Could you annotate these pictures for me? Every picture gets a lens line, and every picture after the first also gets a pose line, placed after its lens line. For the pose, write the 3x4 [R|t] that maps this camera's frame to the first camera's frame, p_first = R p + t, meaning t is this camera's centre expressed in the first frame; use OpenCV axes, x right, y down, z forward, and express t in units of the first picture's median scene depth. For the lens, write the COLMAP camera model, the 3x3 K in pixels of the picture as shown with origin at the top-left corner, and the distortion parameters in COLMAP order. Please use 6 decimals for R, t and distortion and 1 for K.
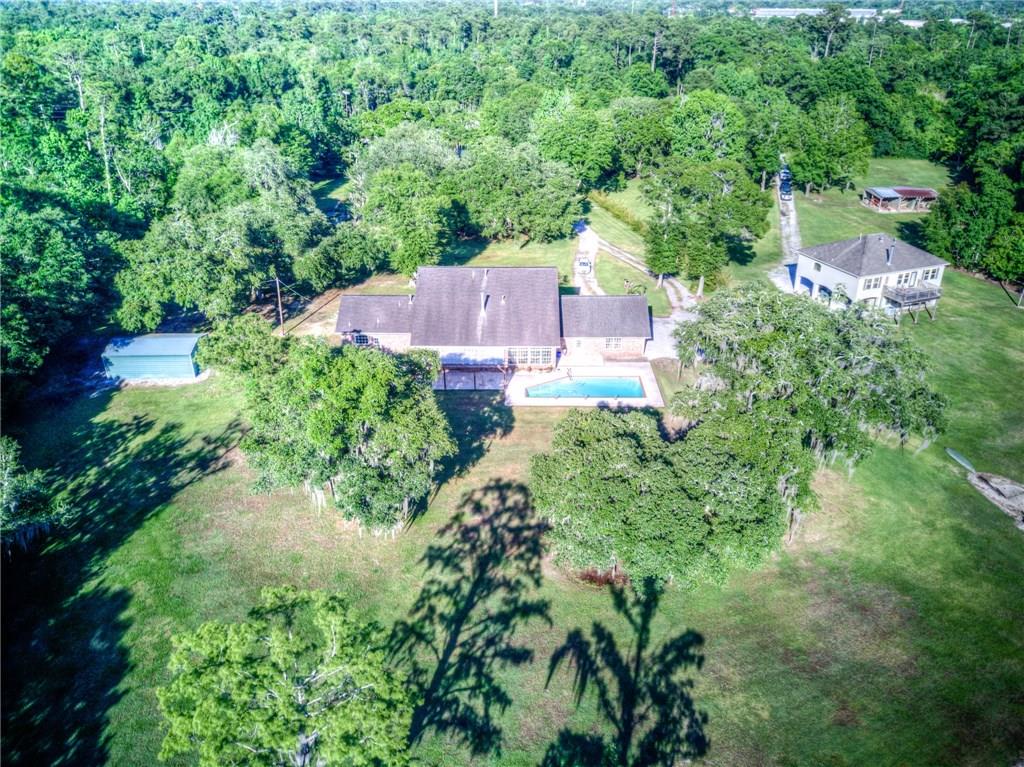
lens RADIAL K [[874.0, 0, 512.0], [0, 874.0, 383.5], [0, 0, 1]] dist [0.121914, -0.331125]
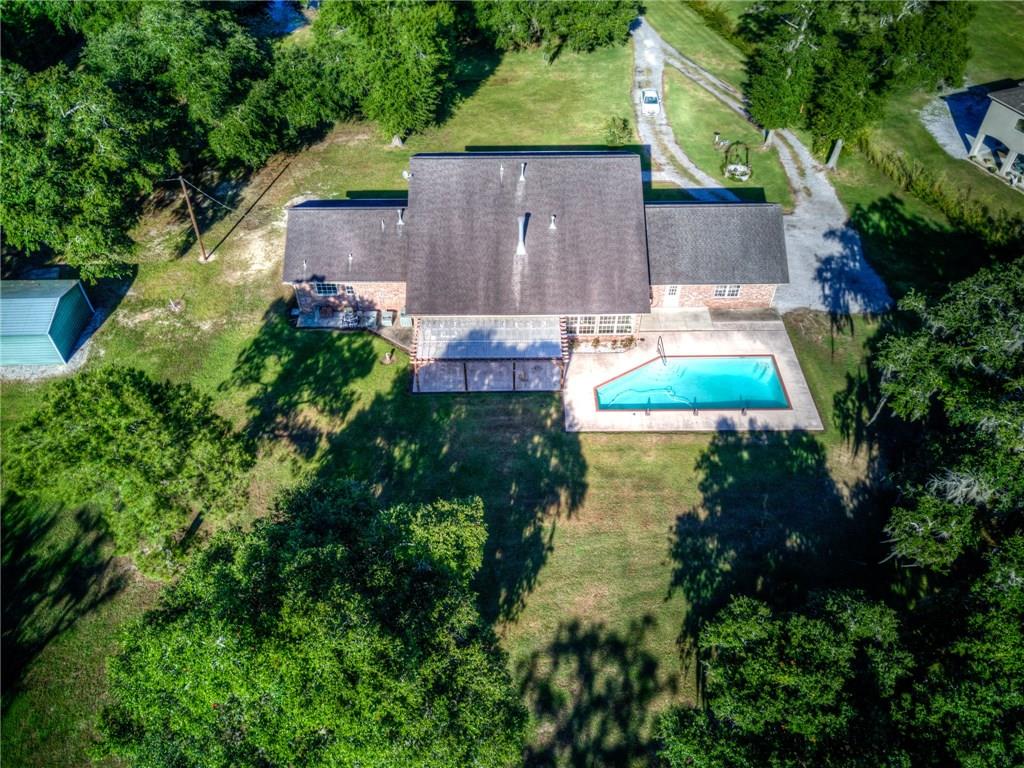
lens RADIAL K [[805.3, 0, 512.0], [0, 805.3, 384.0], [0, 0, 1]] dist [0.008530, 0.002864]
pose [[0.999574, -0.017654, 0.023256, -0.055316], [0.008537, 0.938401, 0.345442, -0.189116], [-0.027922, -0.345097, 0.938152, 0.446586]]
